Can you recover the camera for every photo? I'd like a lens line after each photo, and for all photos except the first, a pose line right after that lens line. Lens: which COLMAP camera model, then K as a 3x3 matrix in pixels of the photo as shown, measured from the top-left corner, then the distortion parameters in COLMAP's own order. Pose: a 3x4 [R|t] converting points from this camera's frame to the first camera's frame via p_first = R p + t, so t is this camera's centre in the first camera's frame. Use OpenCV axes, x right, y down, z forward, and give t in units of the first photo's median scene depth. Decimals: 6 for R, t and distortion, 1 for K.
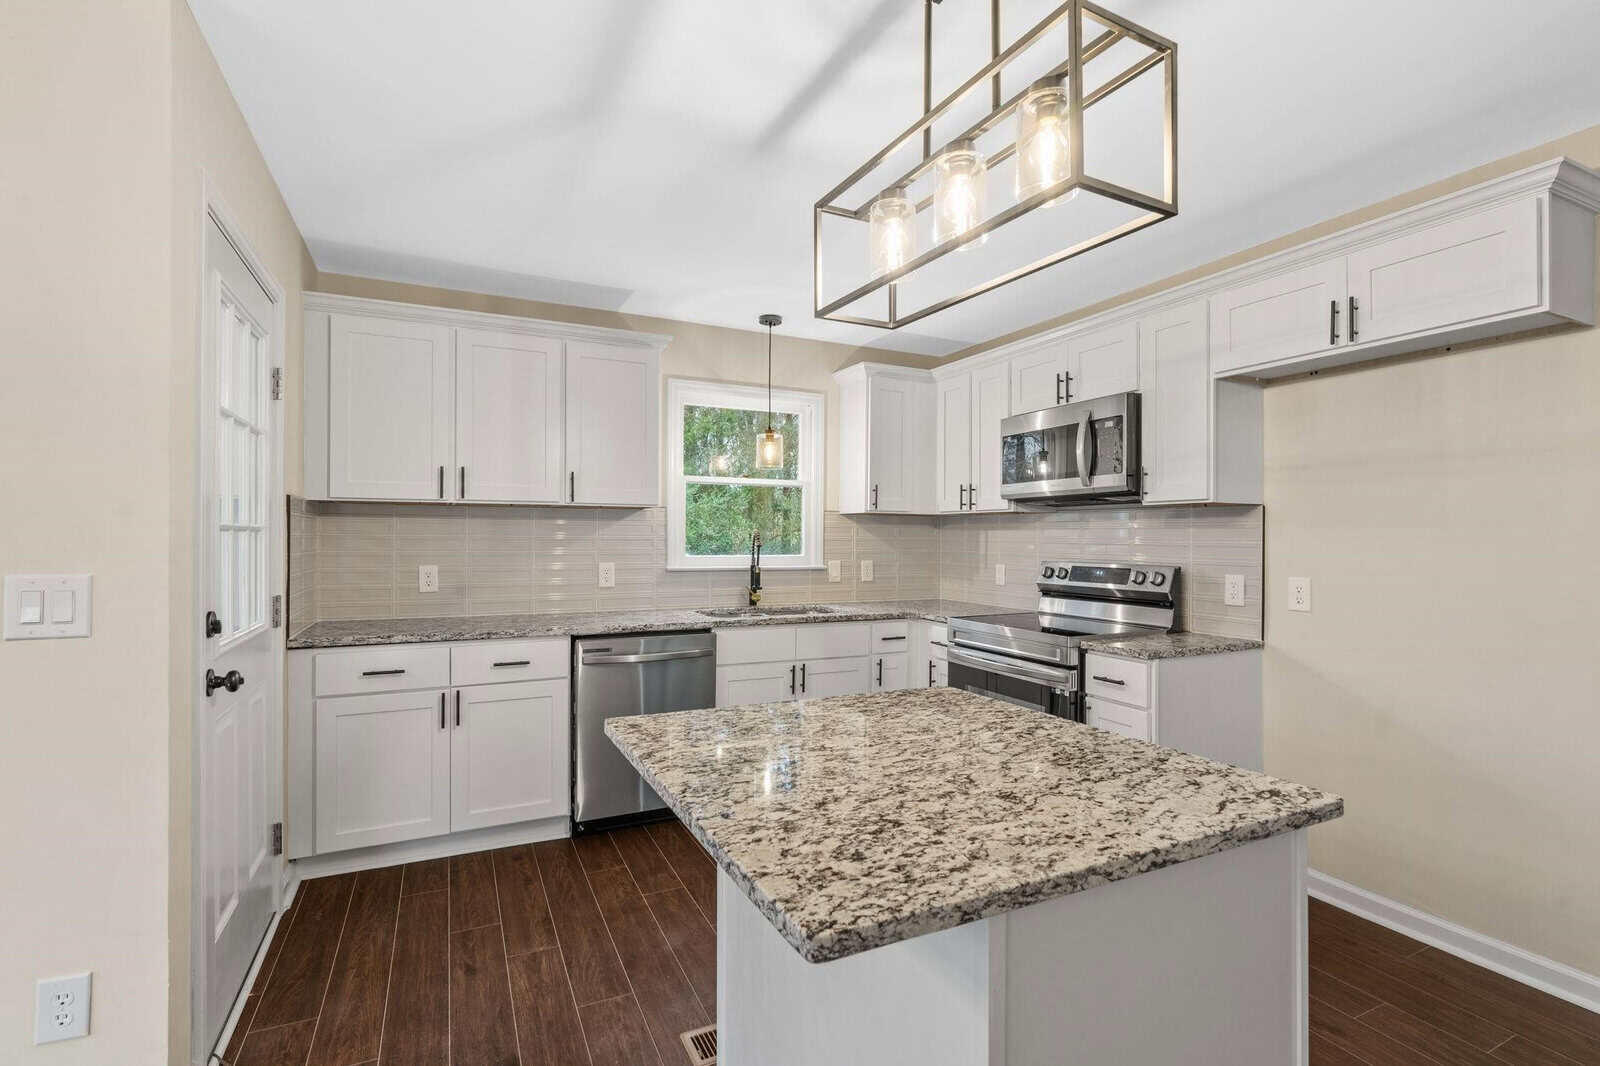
lens RADIAL K [[743.1, 0, 800.0], [0, 743.1, 533.0], [0, 0, 1]] dist [0.000506, 0.000088]
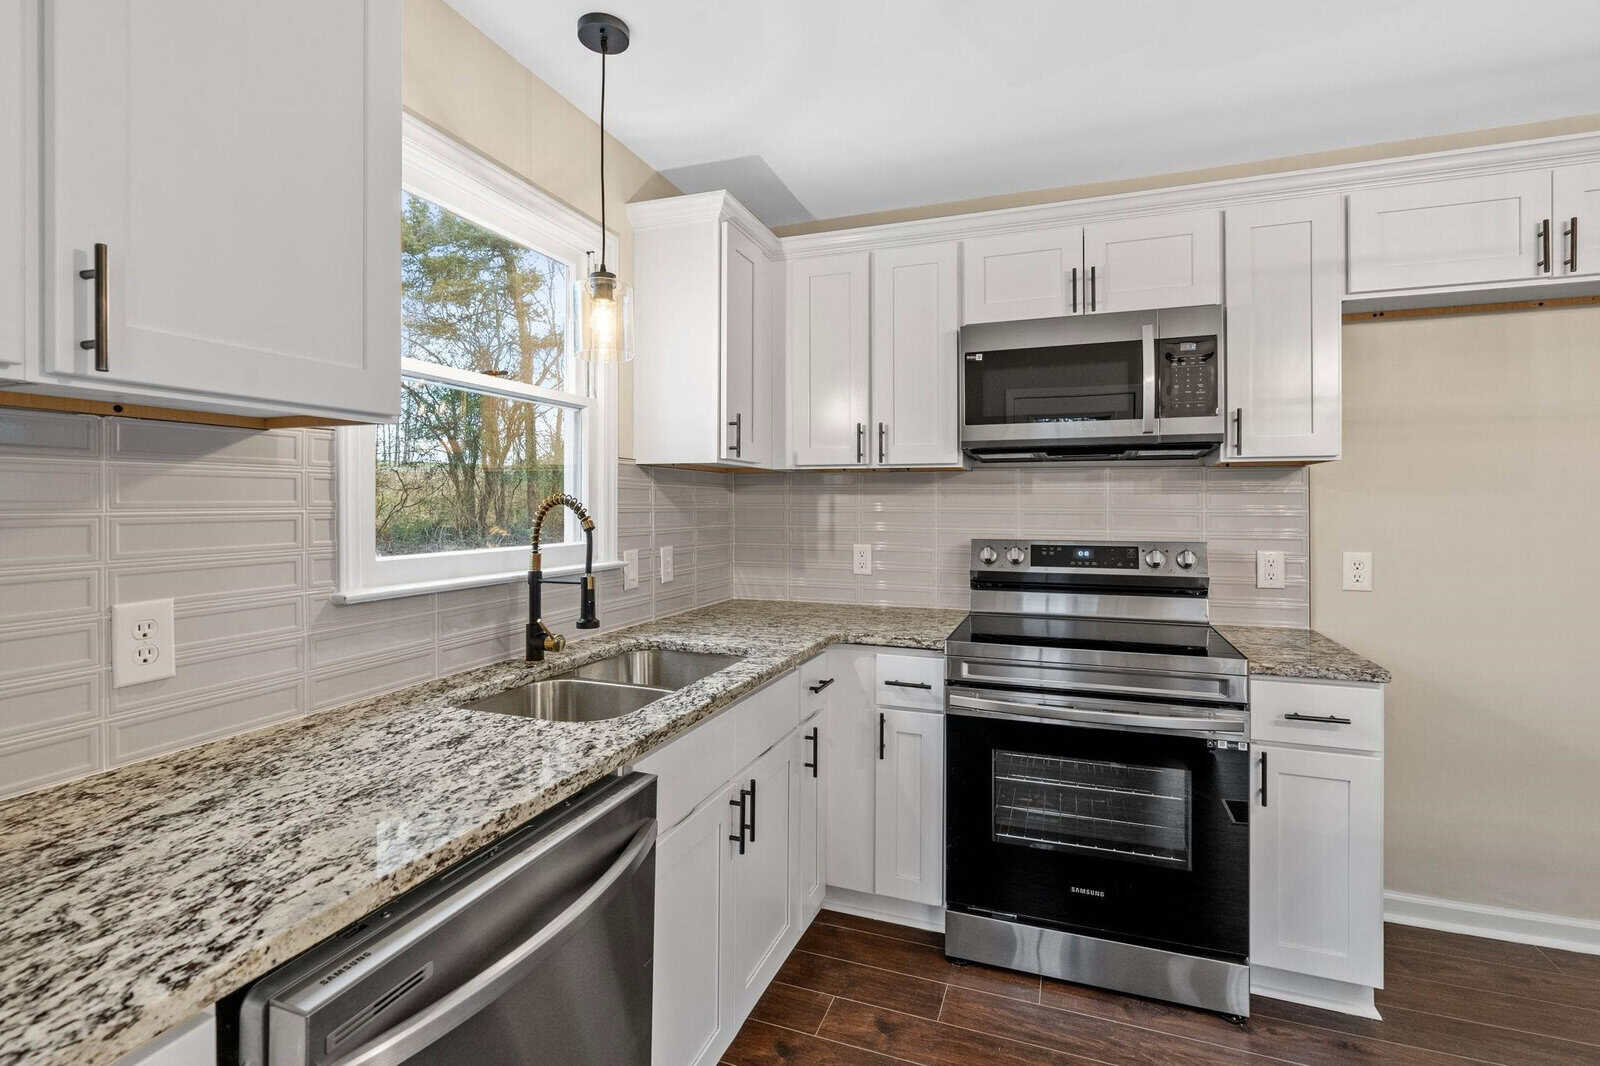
lens RADIAL K [[739.4, 0, 796.8], [0, 739.4, 502.2], [0, 0, 1]] dist [-0.002392, 0.000010]
pose [[0.717446, -0.004541, 0.696599, -0.282413], [-0.000474, 0.999975, 0.007007, -0.001904], [-0.696614, -0.005357, 0.717427, 0.616247]]
